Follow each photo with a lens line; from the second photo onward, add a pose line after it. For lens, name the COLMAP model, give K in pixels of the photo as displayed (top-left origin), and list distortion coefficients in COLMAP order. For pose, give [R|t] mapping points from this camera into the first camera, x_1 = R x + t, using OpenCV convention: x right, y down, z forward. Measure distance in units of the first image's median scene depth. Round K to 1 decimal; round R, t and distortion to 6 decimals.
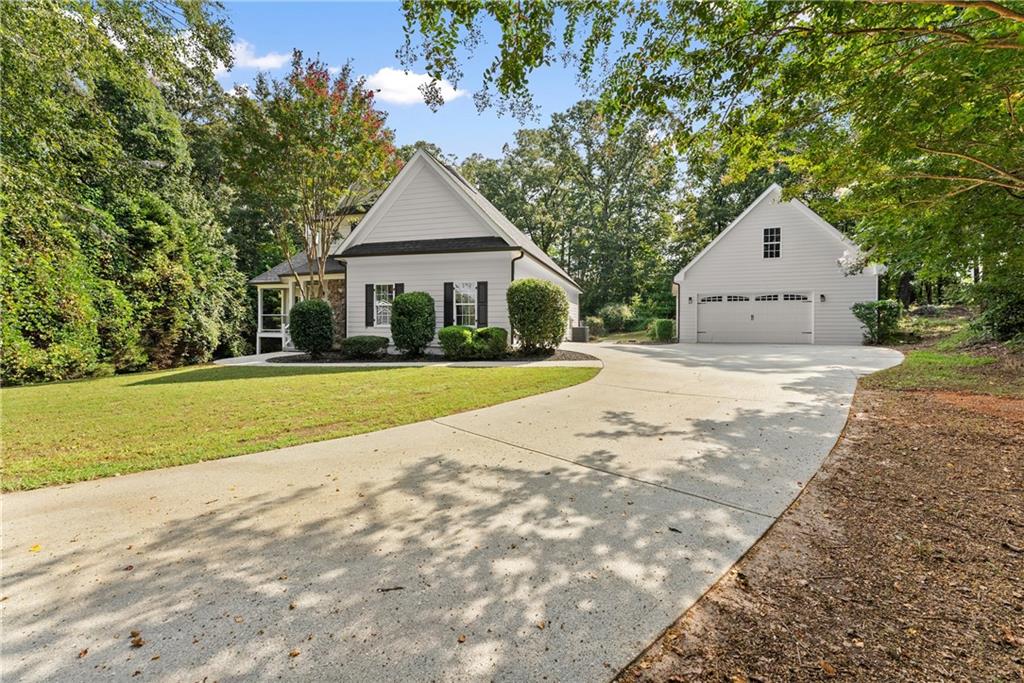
lens RADIAL K [[413.8, 0, 508.6], [0, 413.8, 336.2], [0, 0, 1]] dist [-0.000515, -0.000059]
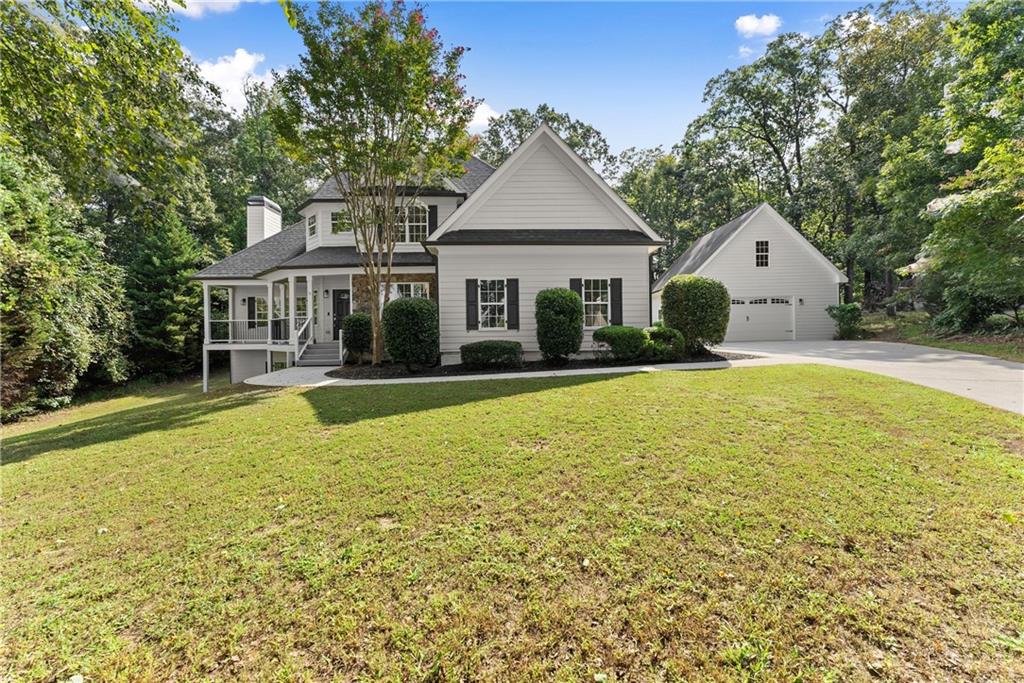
lens RADIAL K [[409.7, 0, 510.9], [0, 409.7, 337.3], [0, 0, 1]] dist [0.000297, -0.000037]
pose [[0.945697, -0.021136, 0.324361, -0.400216], [0.026334, 0.999585, -0.011642, 0.001809], [-0.323980, 0.019552, 0.945862, 0.152396]]
